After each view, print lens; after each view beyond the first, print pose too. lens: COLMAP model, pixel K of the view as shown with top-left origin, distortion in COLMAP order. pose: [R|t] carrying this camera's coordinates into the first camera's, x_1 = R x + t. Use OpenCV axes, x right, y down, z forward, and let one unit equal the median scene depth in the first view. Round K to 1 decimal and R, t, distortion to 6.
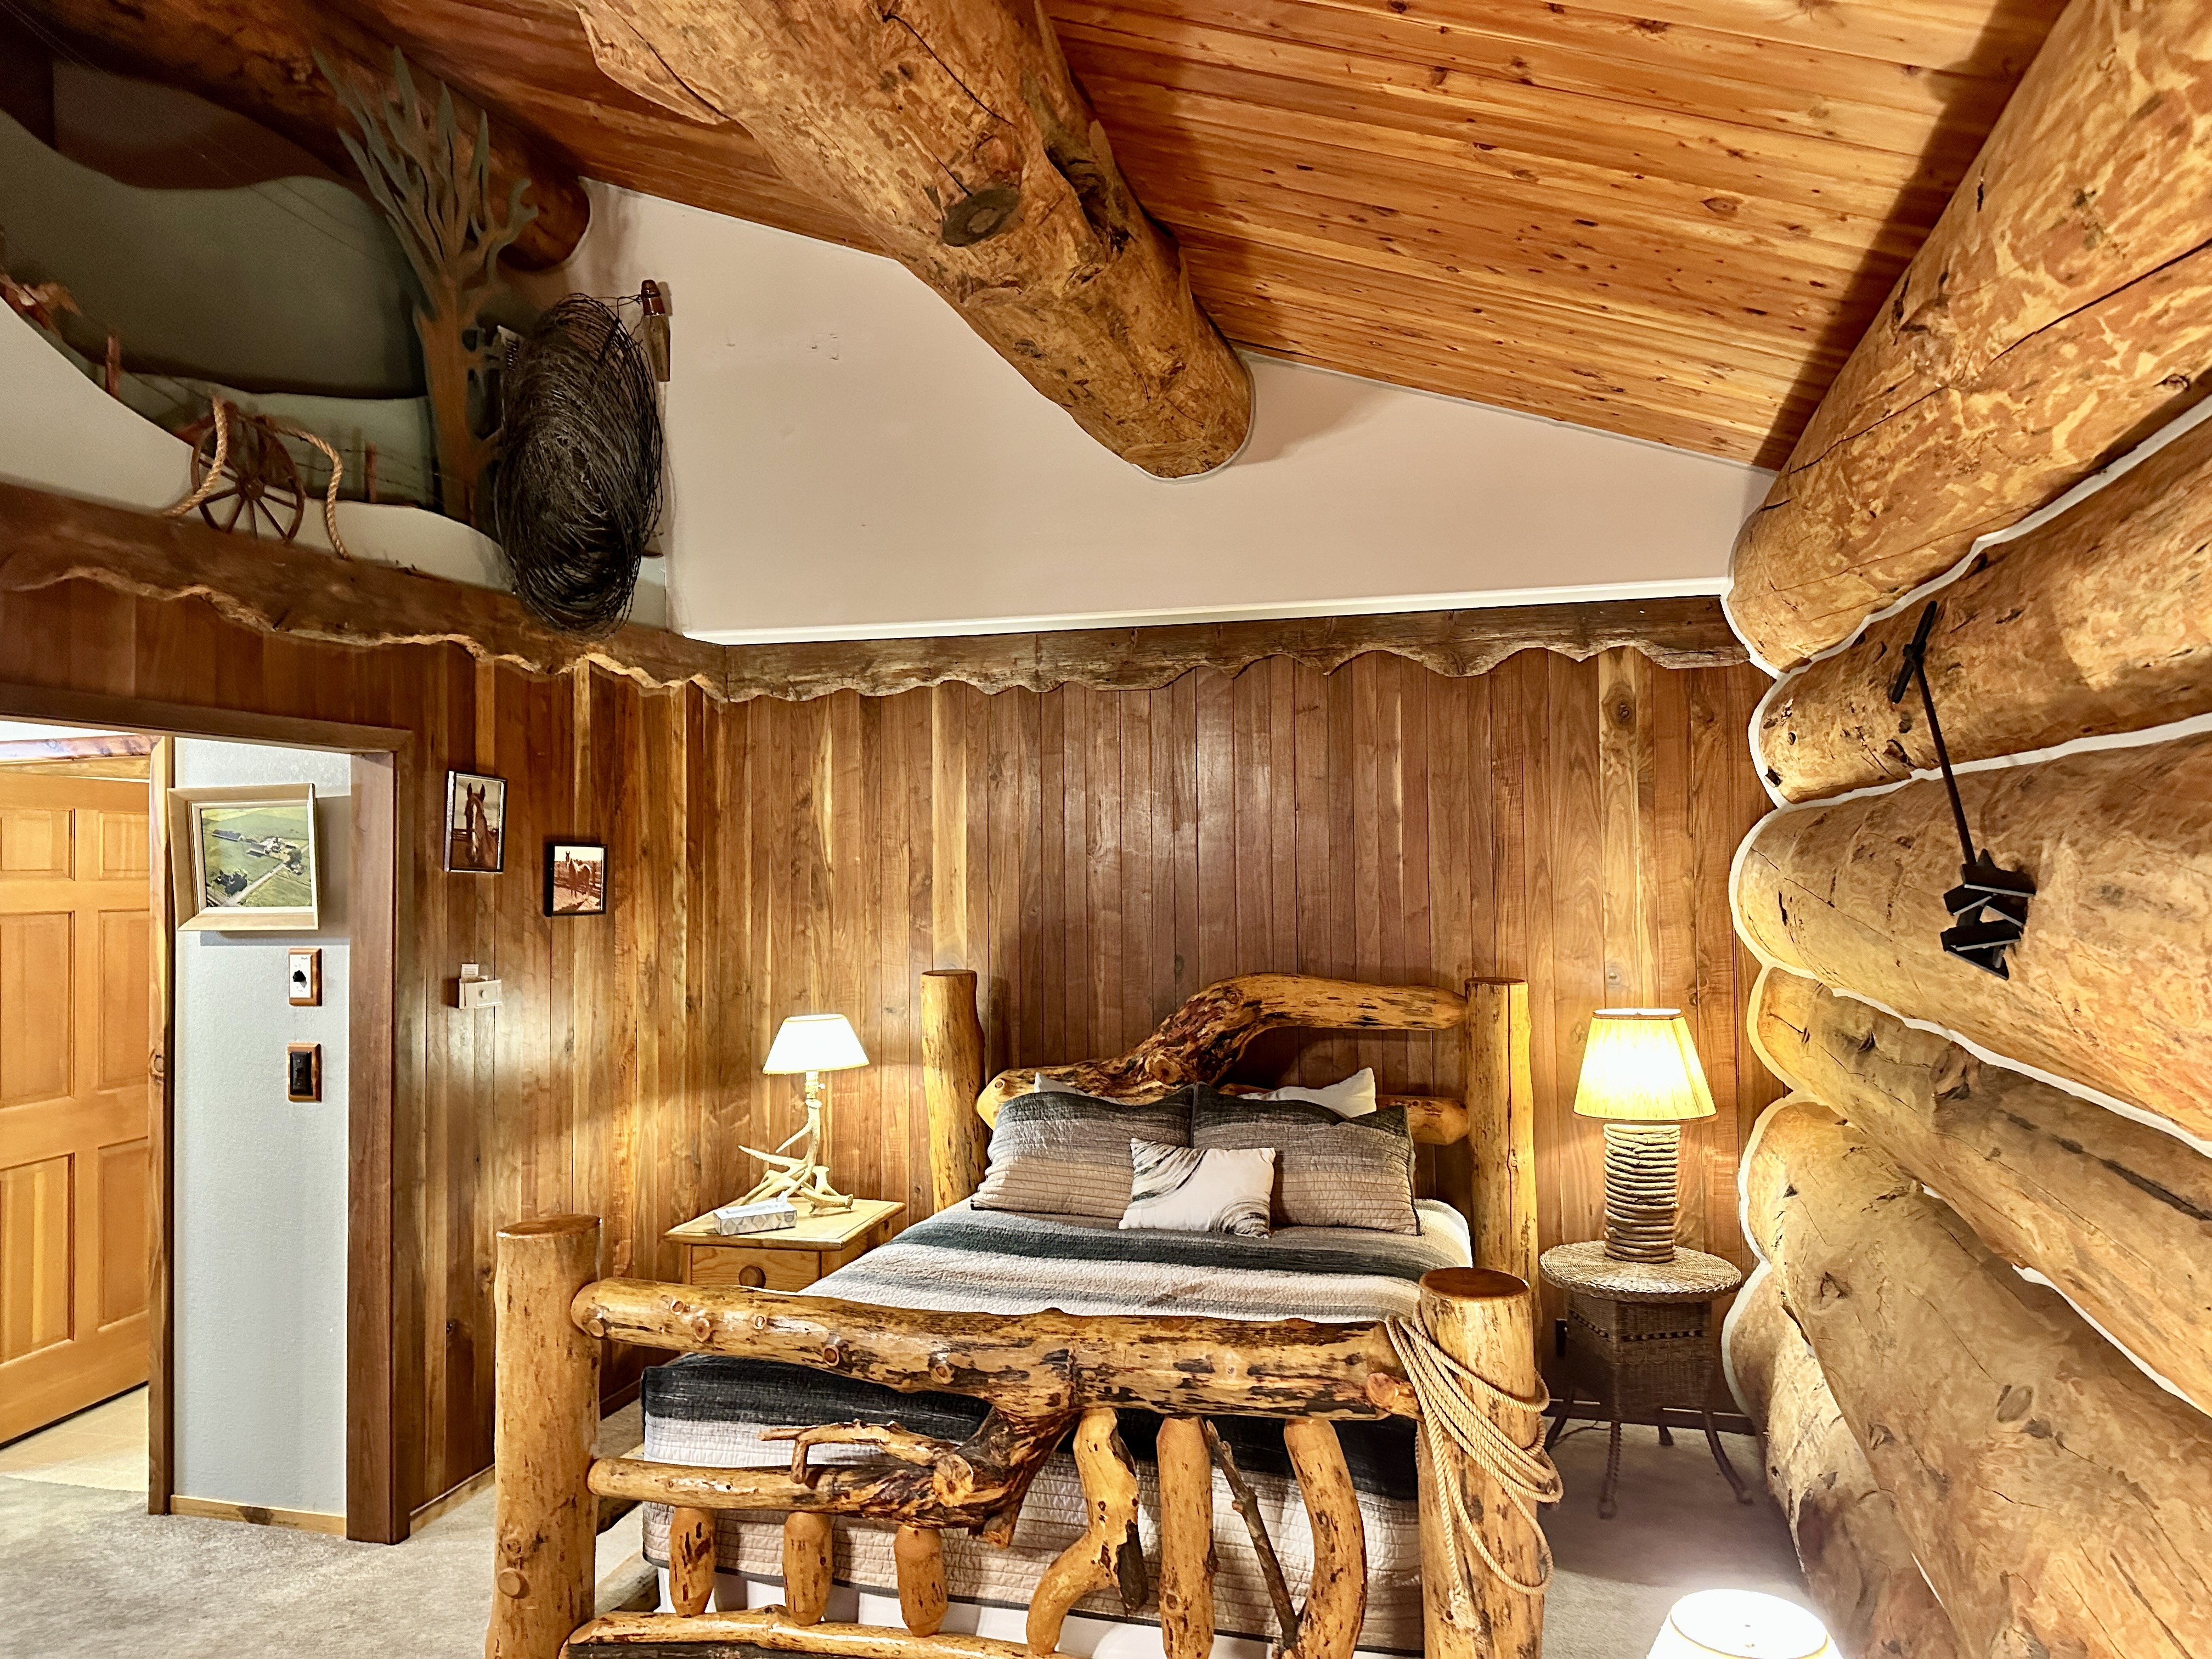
lens RADIAL K [[1552.0, 0, 1097.4], [0, 1552.0, 827.0], [0, 0, 1]] dist [0.059851, -0.053890]
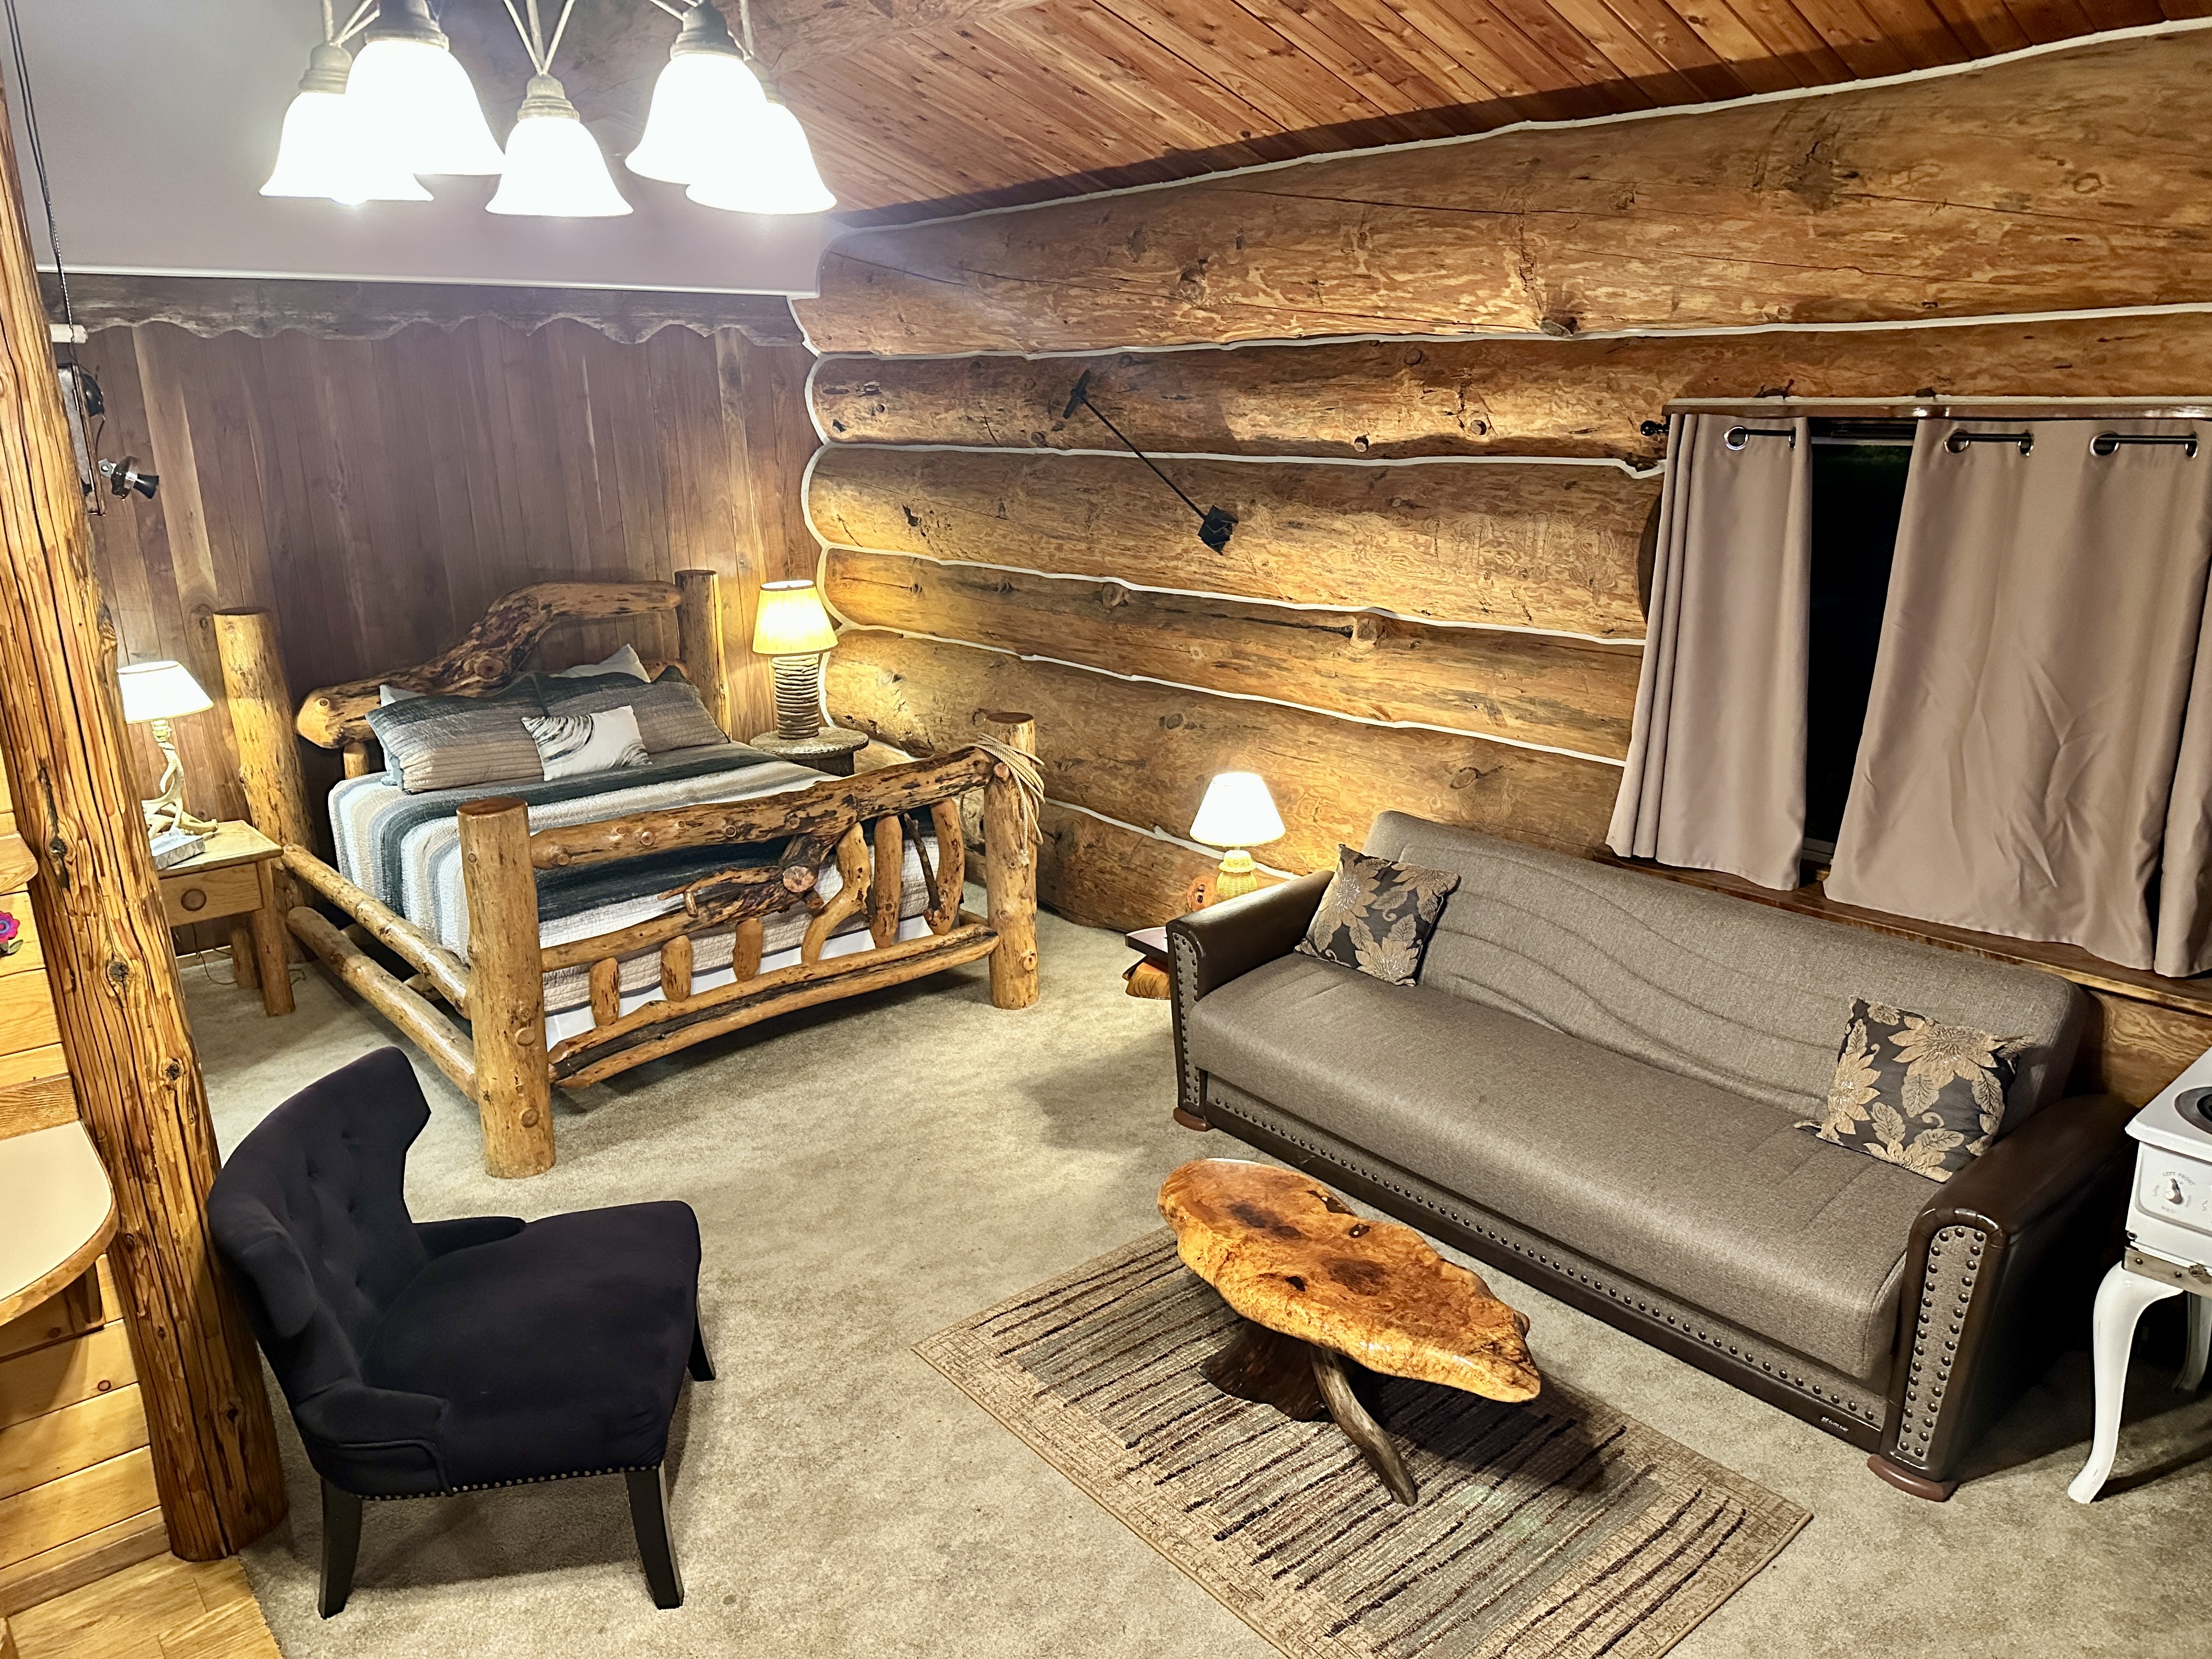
lens RADIAL K [[1552.0, 0, 1138.8], [0, 1552.0, 879.7], [0, 0, 1]] dist [0.059851, -0.053890]
pose [[0.550912, -0.251128, 0.795883, -0.734253], [-0.010623, 0.951465, 0.307573, -0.080066], [-0.834496, -0.177900, 0.521506, -0.153960]]
